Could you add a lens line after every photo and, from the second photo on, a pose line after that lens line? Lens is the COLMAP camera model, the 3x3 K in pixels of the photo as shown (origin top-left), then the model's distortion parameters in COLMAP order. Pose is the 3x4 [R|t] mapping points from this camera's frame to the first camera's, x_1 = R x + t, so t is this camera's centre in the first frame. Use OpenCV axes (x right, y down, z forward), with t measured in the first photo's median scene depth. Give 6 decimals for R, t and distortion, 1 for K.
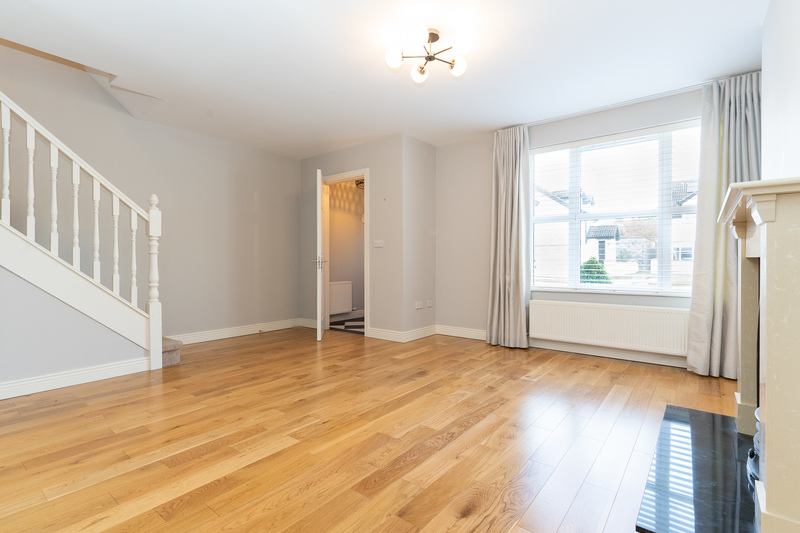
lens RADIAL K [[383.3, 0, 400.0], [0, 383.3, 266.5], [0, 0, 1]] dist [0.000850, 0.000240]
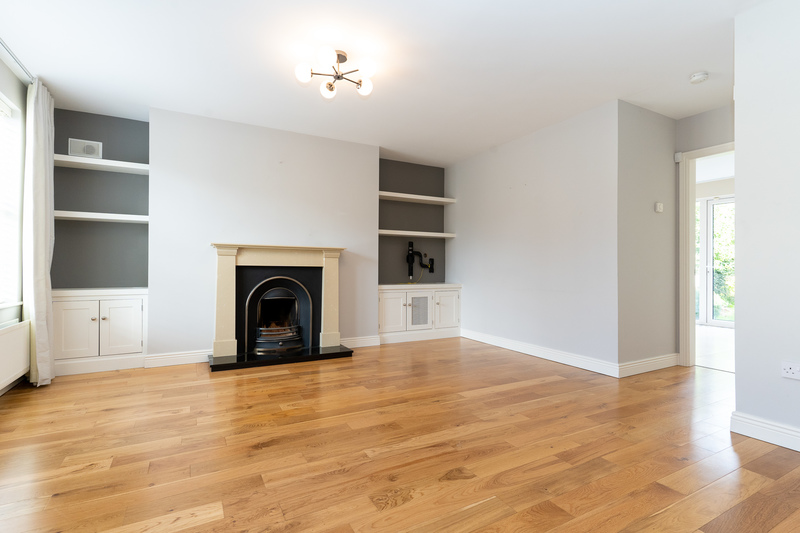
lens RADIAL K [[383.3, 0, 400.0], [0, 383.3, 266.5], [0, 0, 1]] dist [0.000850, 0.000240]
pose [[-0.921537, -0.001490, 0.388288, -0.481087], [0.001182, 0.999977, 0.006643, -0.023324], [-0.388289, 0.006581, -0.921514, 1.863974]]
